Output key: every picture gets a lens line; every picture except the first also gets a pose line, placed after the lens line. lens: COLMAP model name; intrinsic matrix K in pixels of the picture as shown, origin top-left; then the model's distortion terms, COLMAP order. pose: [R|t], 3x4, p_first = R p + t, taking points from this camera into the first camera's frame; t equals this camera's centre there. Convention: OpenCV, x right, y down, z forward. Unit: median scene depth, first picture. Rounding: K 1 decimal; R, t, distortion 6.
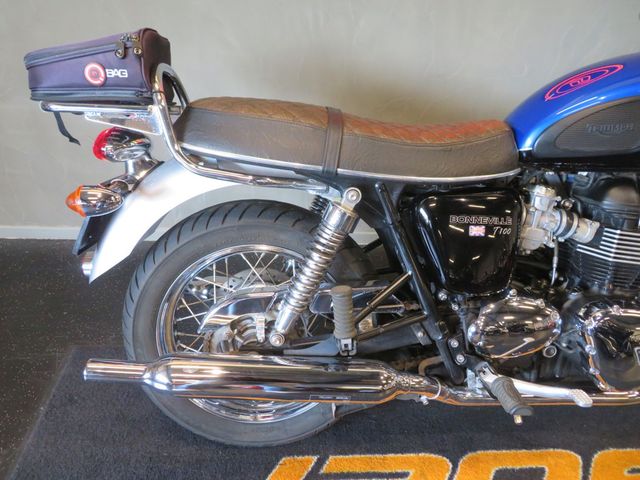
lens RADIAL K [[457.7, 0, 317.9], [0, 457.7, 241.2], [0, 0, 1]] dist [-0.003882, 0.000177]
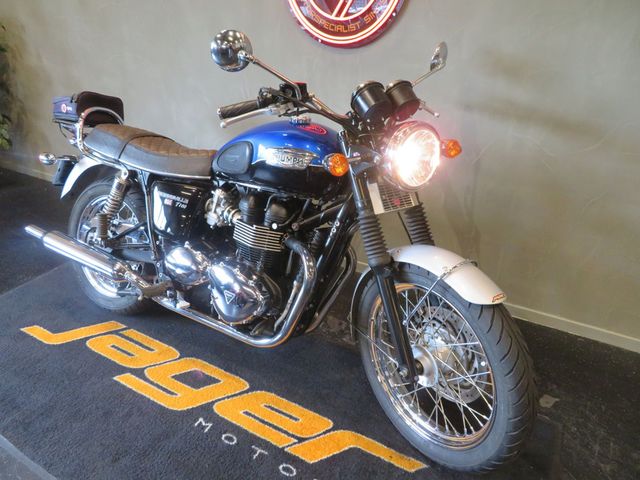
lens RADIAL K [[457.7, 0, 317.9], [0, 457.7, 241.2], [0, 0, 1]] dist [-0.003882, 0.000177]
pose [[0.838025, 0.211616, -0.502925, 1.705453], [-0.275677, 0.959643, -0.055571, 0.061545], [0.470869, 0.185214, 0.862542, -0.274157]]
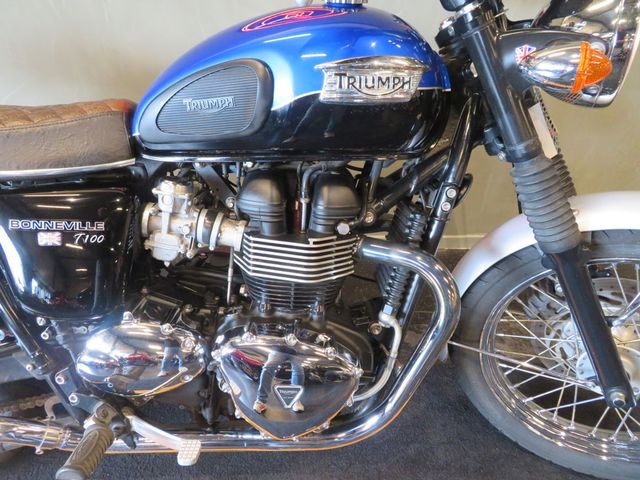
lens RADIAL K [[457.7, 0, 317.9], [0, 457.7, 241.2], [0, 0, 1]] dist [-0.003882, 0.000177]
pose [[0.999213, -0.011355, -0.038008, 0.776163], [0.011480, 0.999929, 0.003069, -0.014928], [0.037970, -0.003503, 0.999273, 0.221973]]
